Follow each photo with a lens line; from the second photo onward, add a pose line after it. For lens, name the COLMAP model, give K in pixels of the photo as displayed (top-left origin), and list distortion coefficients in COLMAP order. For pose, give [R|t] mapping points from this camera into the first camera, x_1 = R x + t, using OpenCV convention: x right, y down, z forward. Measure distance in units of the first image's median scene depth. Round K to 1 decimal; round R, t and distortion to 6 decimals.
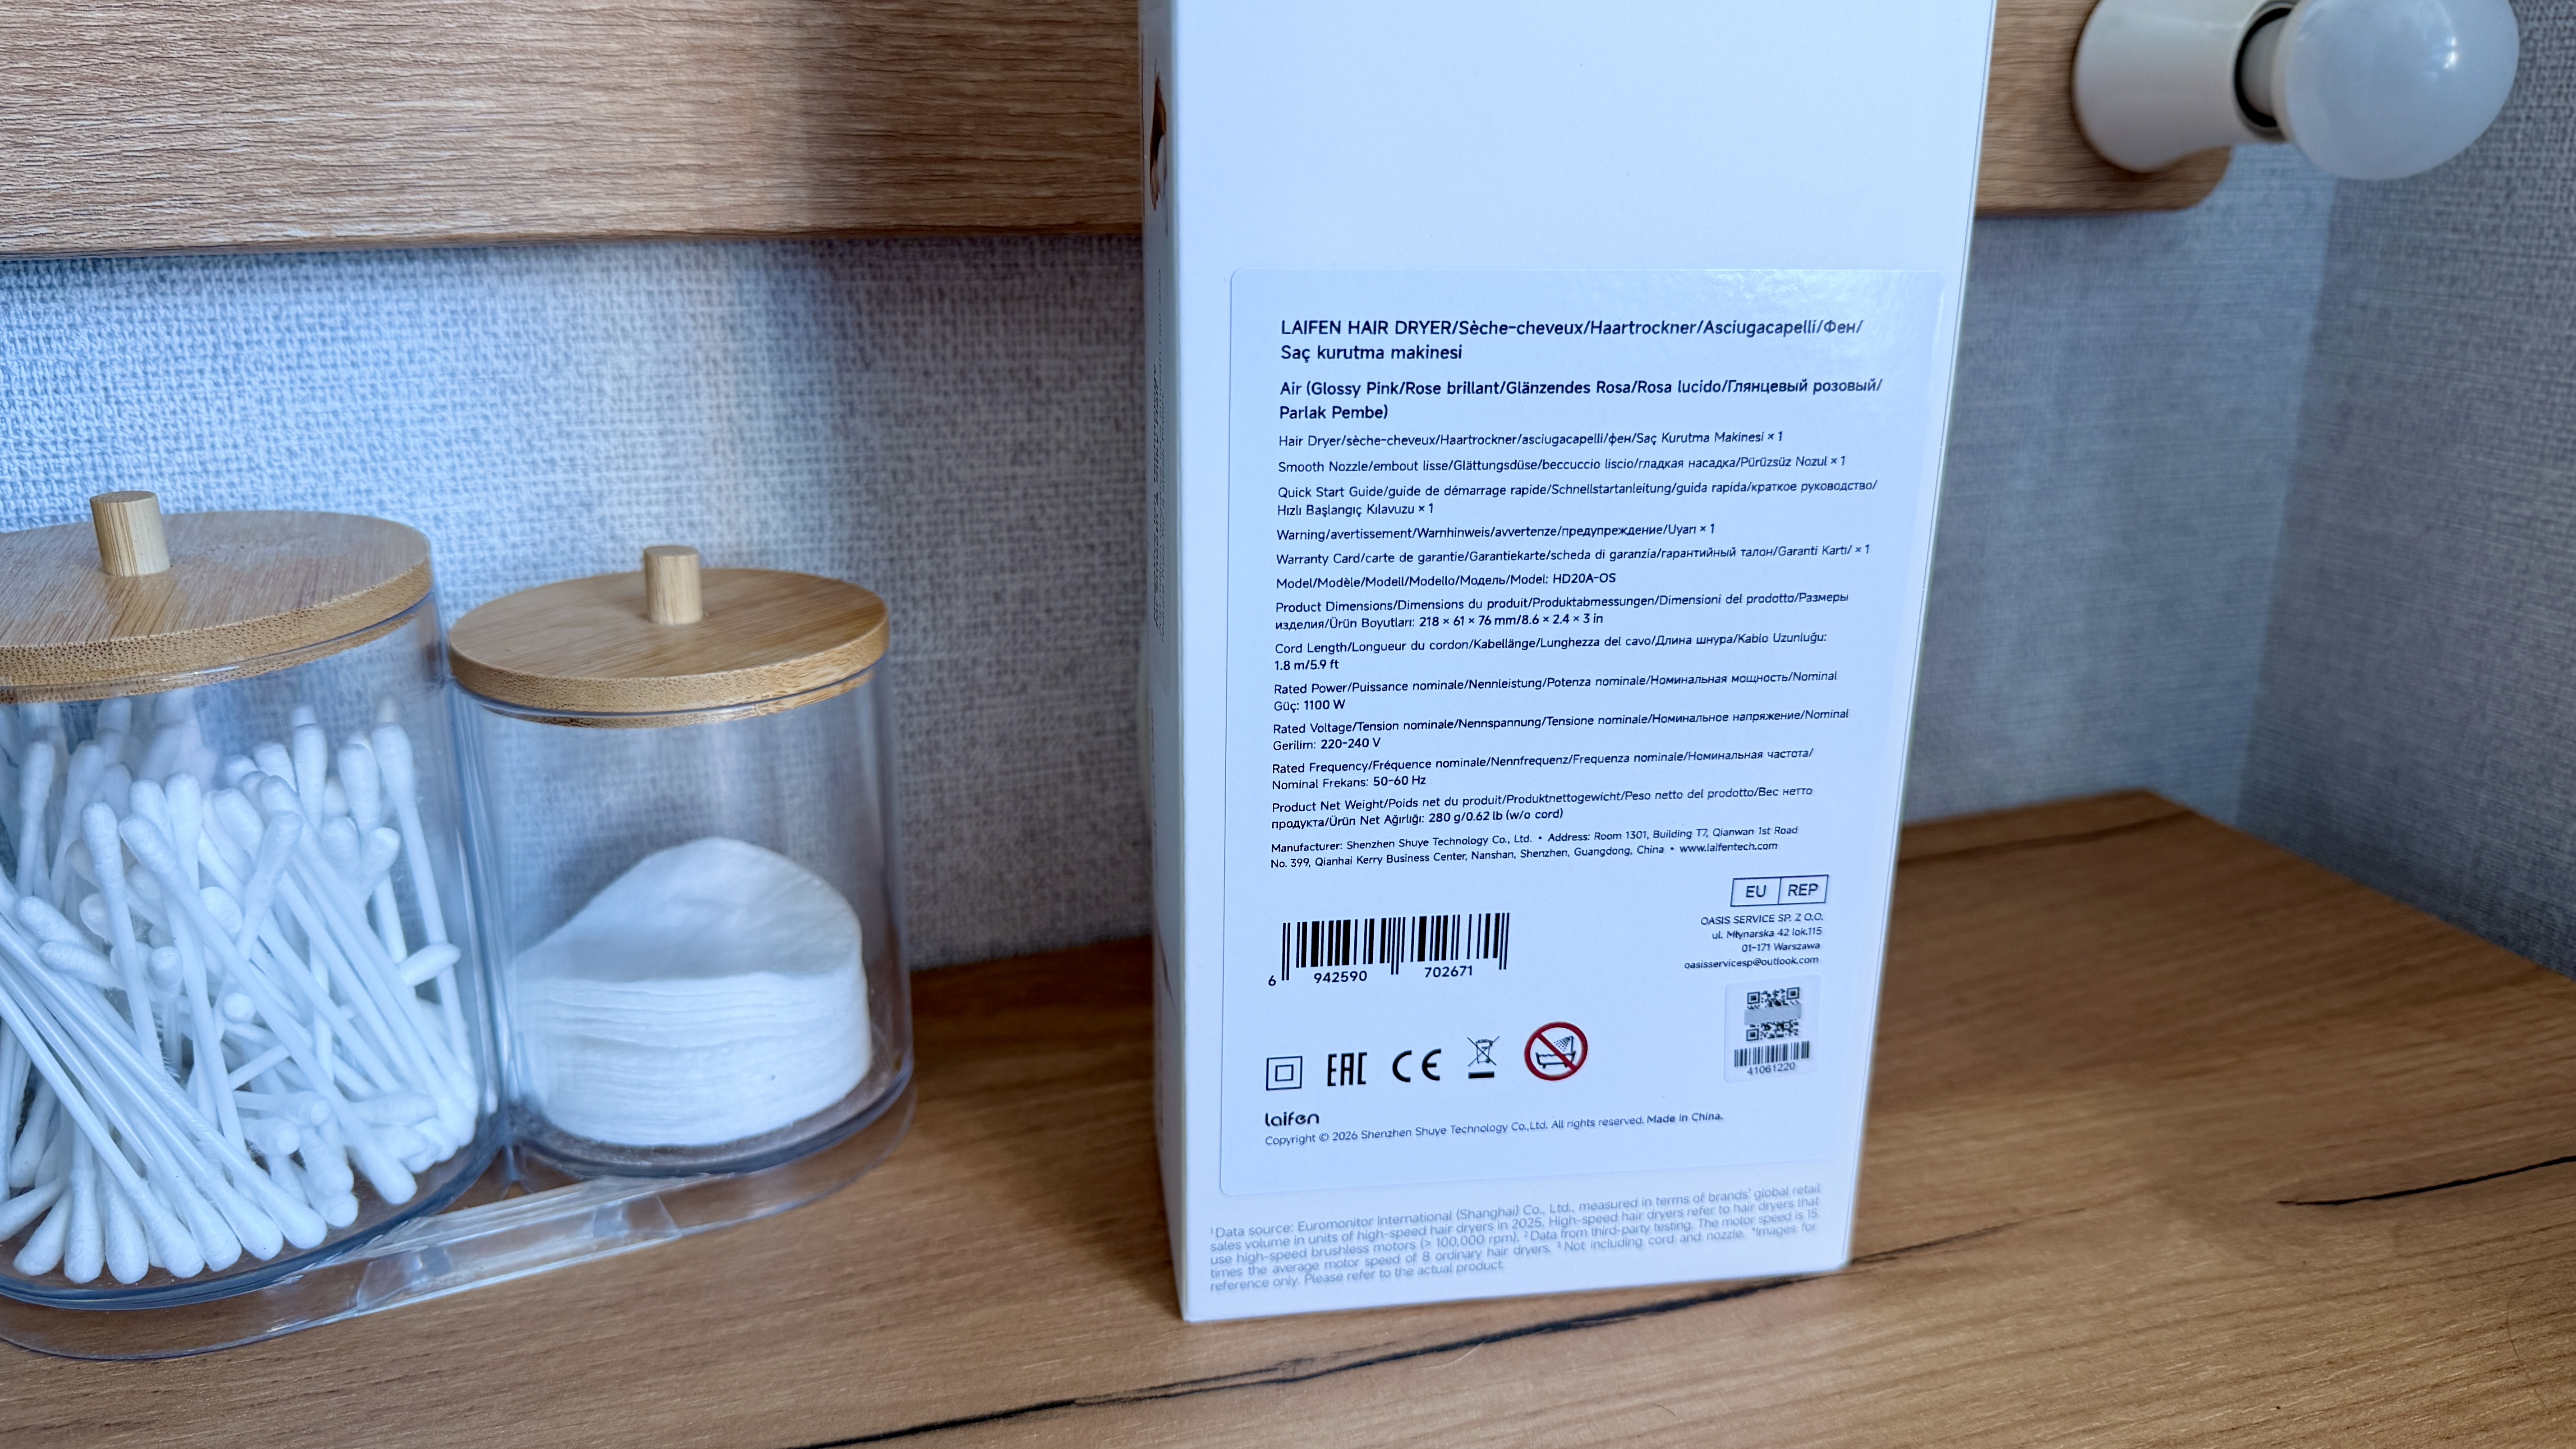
lens RADIAL K [[1856.3, 0, 1309.6], [0, 1856.3, 717.8], [0, 0, 1]] dist [-0.020407, 0.001411]
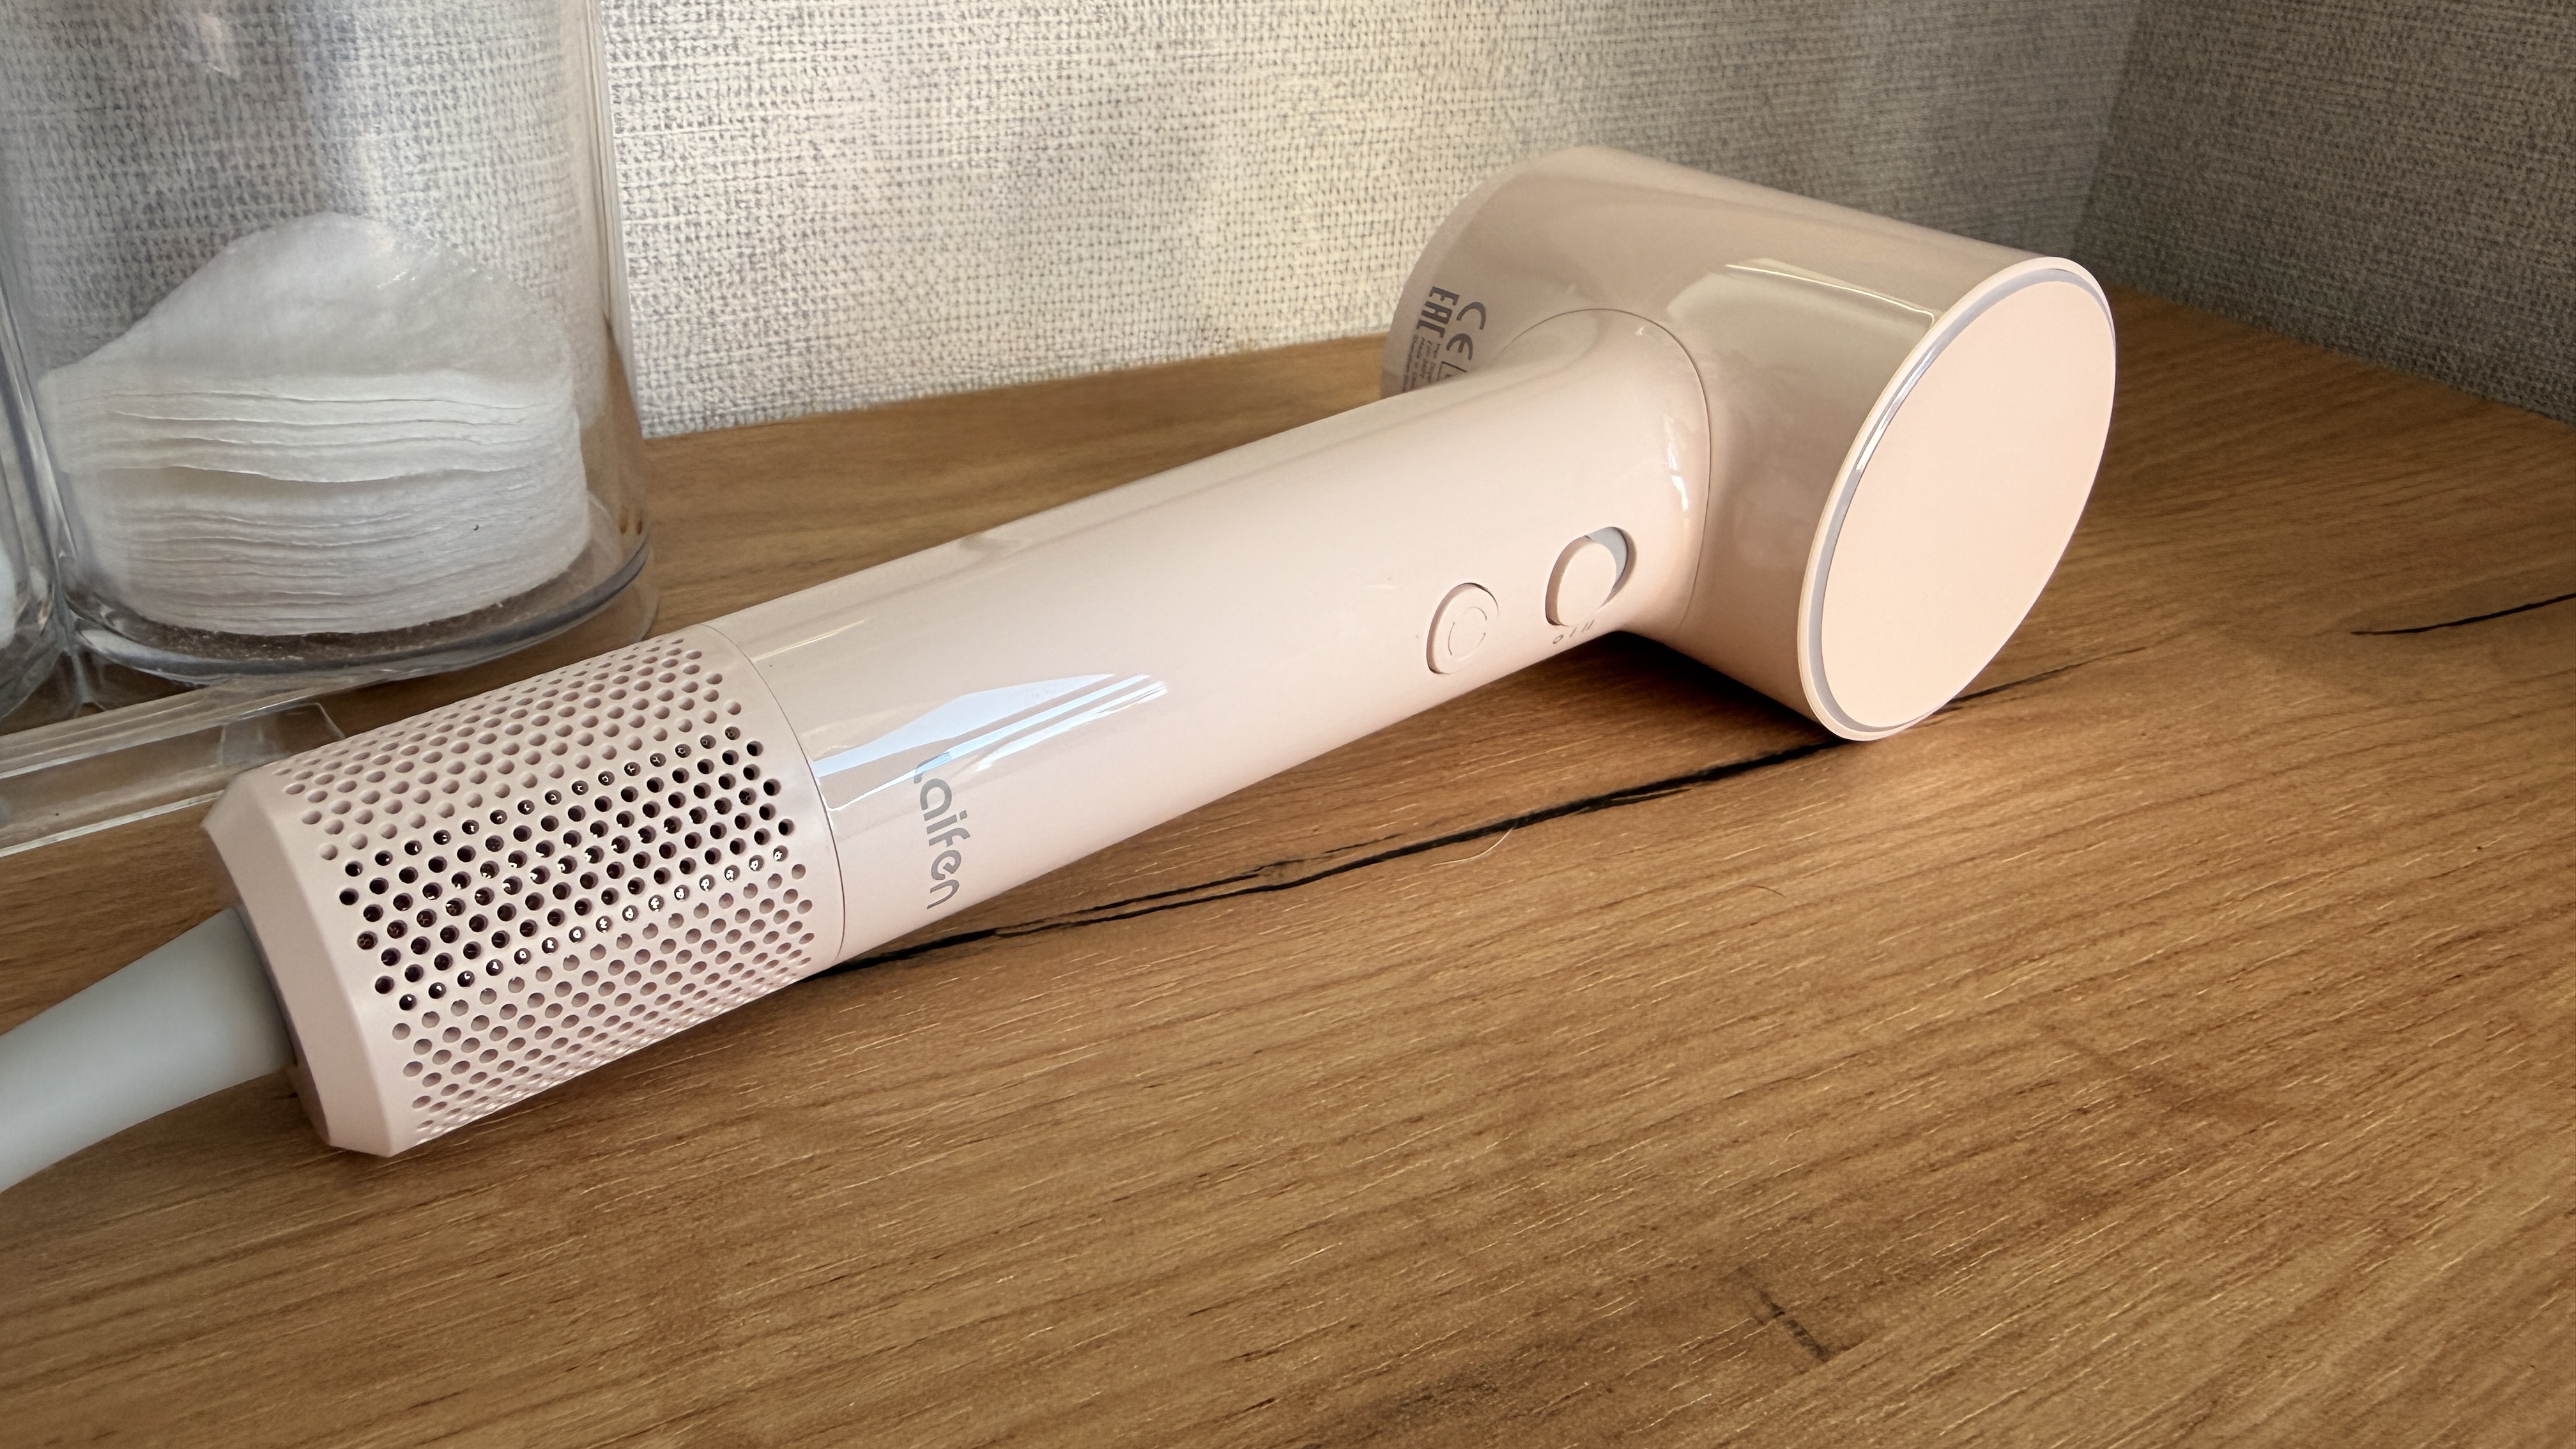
lens RADIAL K [[1856.3, 0, 1144.7], [0, 1856.3, 730.4], [0, 0, 1]] dist [-0.020407, 0.001411]
pose [[0.987652, -0.049817, 0.148534, -0.141419], [0.018588, 0.978661, 0.204640, 0.124348], [-0.155559, -0.199352, 0.967502, 0.265664]]
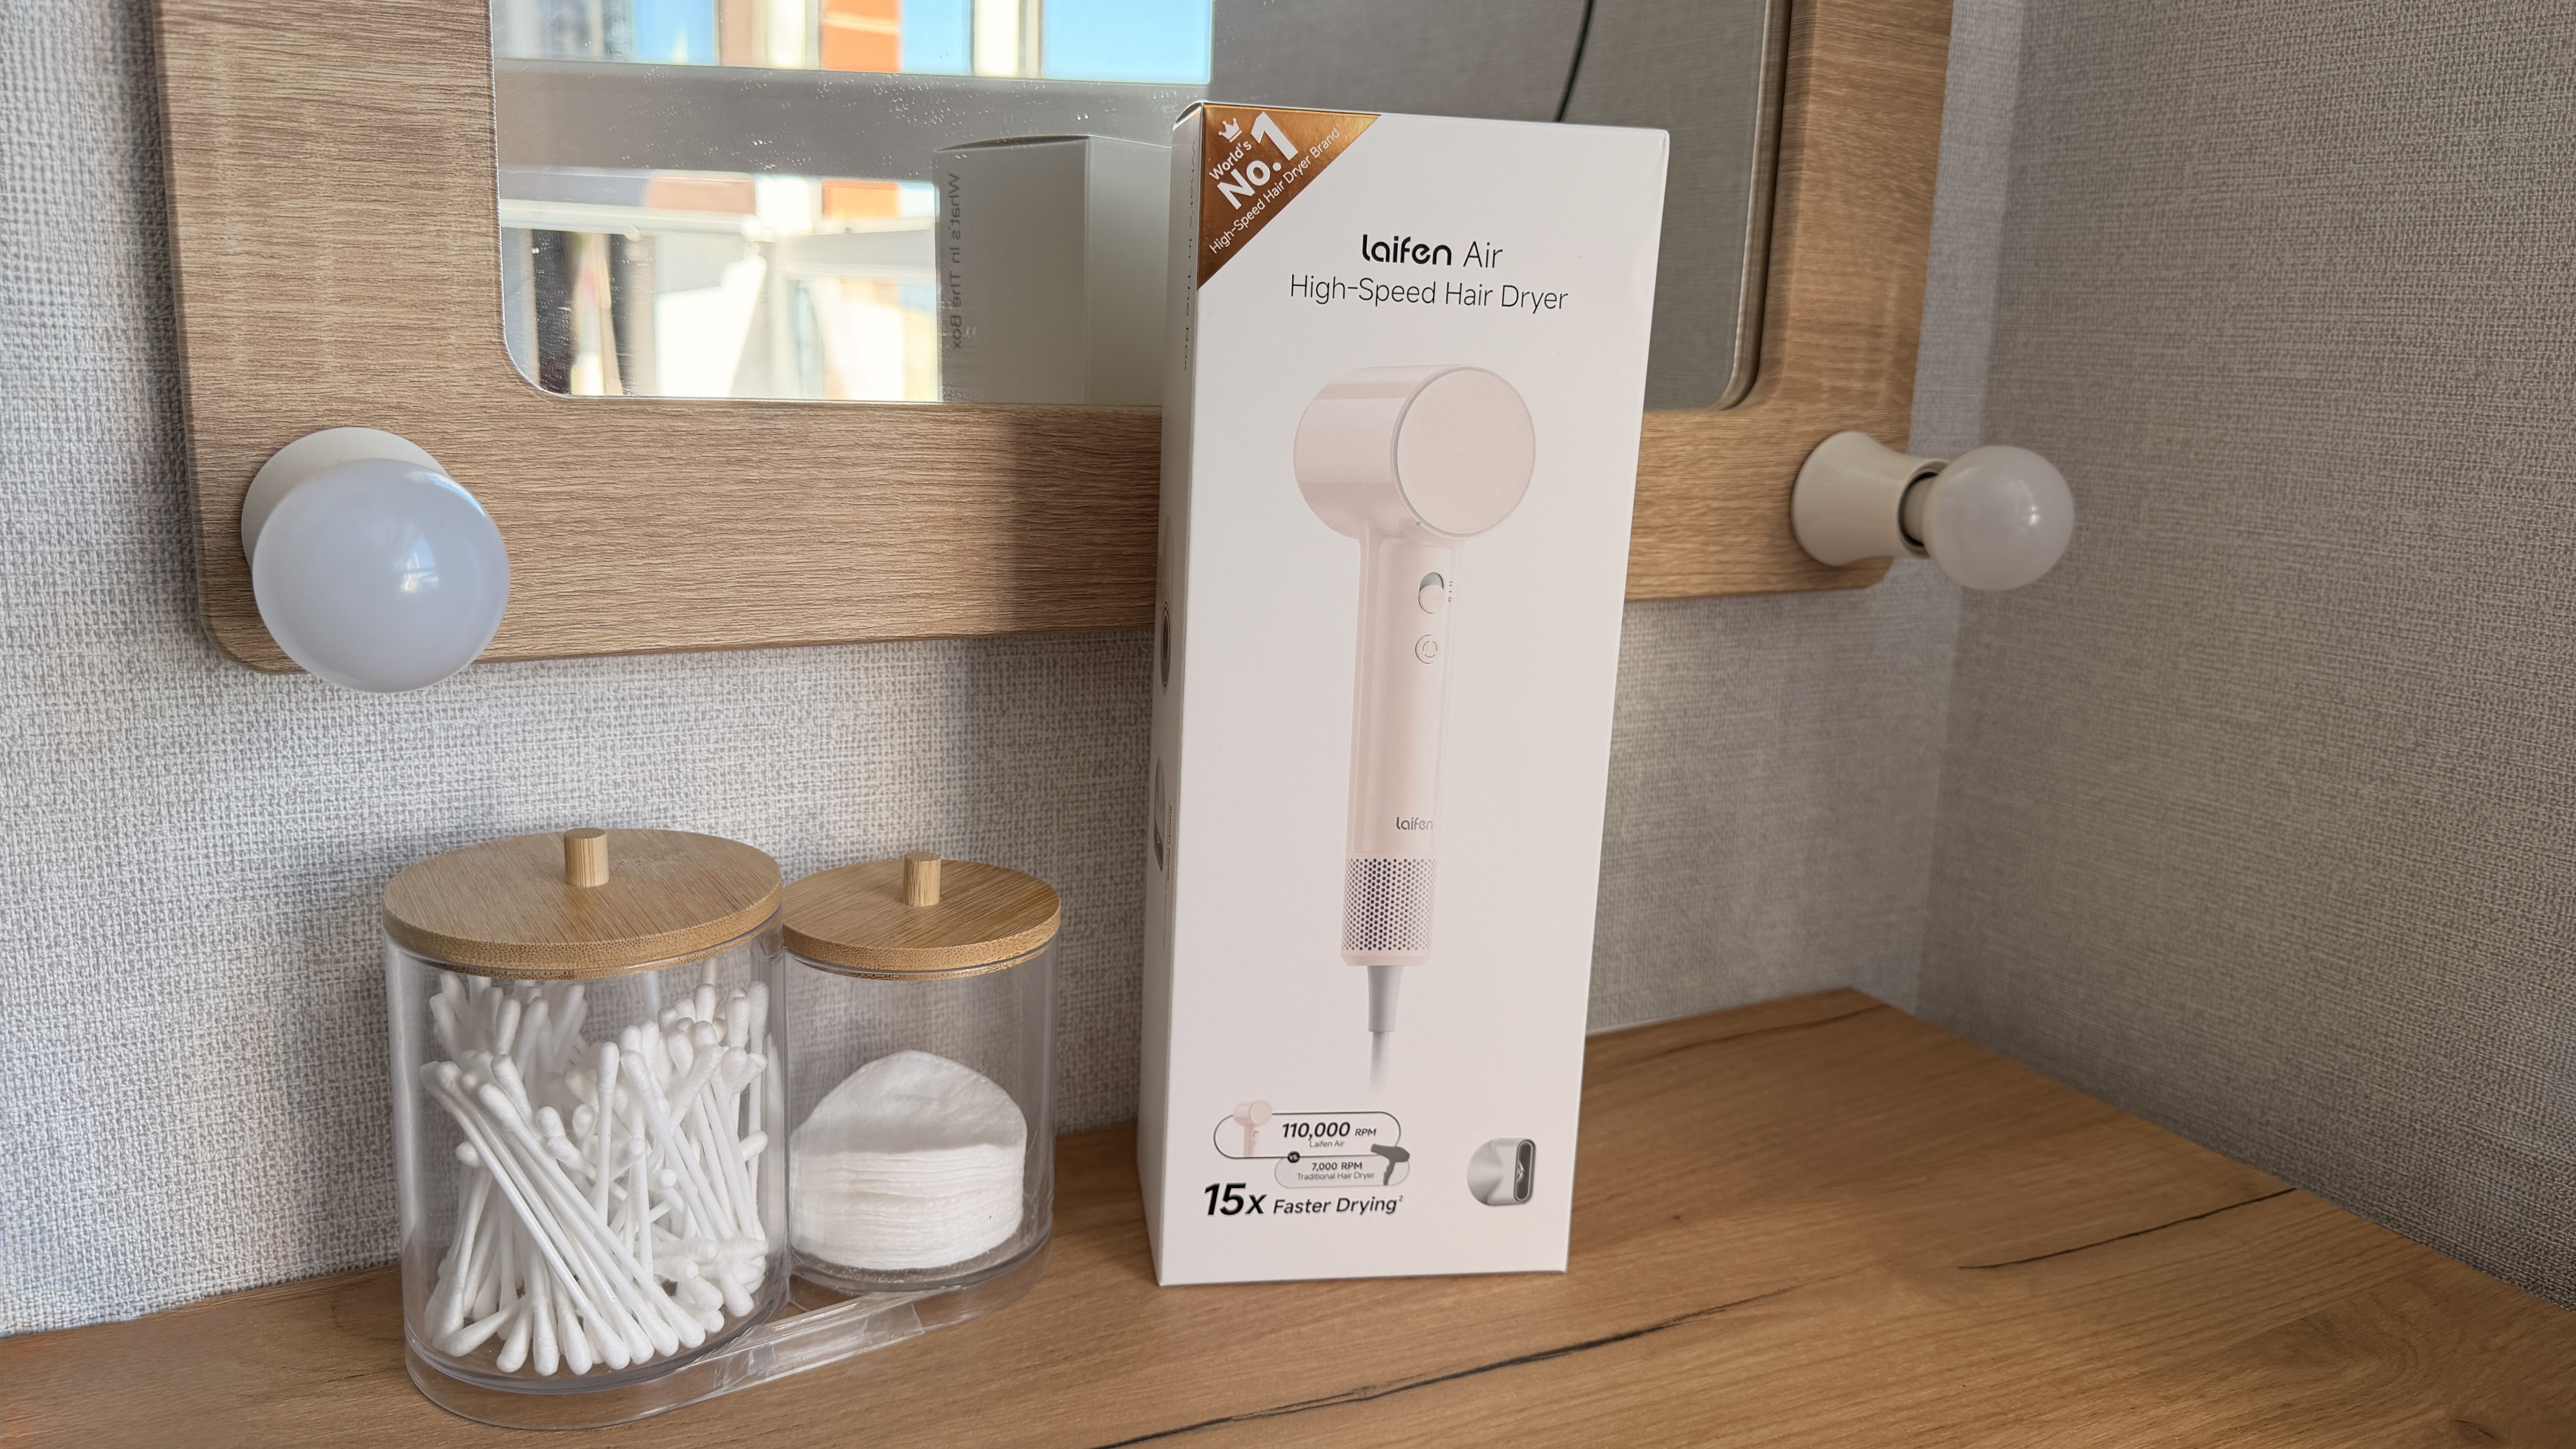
lens RADIAL K [[1856.3, 0, 1282.3], [0, 1856.3, 731.1], [0, 0, 1]] dist [-0.020407, 0.001411]
pose [[0.989532, 0.001239, 0.144310, -0.255349], [0.012163, 0.995690, -0.091947, -0.047932], [-0.143802, 0.092739, 0.985251, -0.479066]]
